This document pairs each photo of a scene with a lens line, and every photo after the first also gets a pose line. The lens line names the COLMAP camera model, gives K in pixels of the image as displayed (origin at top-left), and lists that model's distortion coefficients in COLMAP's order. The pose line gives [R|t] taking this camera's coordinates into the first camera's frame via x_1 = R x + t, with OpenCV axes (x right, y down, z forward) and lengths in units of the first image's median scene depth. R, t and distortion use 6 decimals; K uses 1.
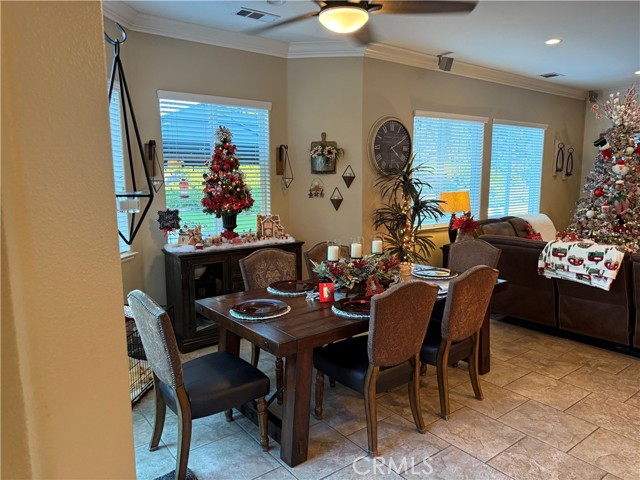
lens RADIAL K [[447.7, 0, 320.9], [0, 447.7, 236.5], [0, 0, 1]] dist [0.083403, -0.097407]
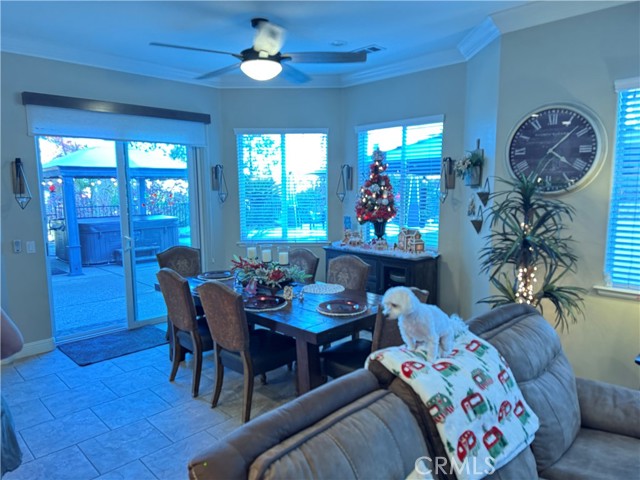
lens RADIAL K [[447.7, 0, 320.6], [0, 447.7, 240.2], [0, 0, 1]] dist [0.083403, -0.097407]
pose [[0.131537, 0.133926, -0.982223, 0.822857], [-0.136018, 0.983899, 0.115939, -0.107183], [0.981935, 0.118349, 0.147636, 0.629601]]
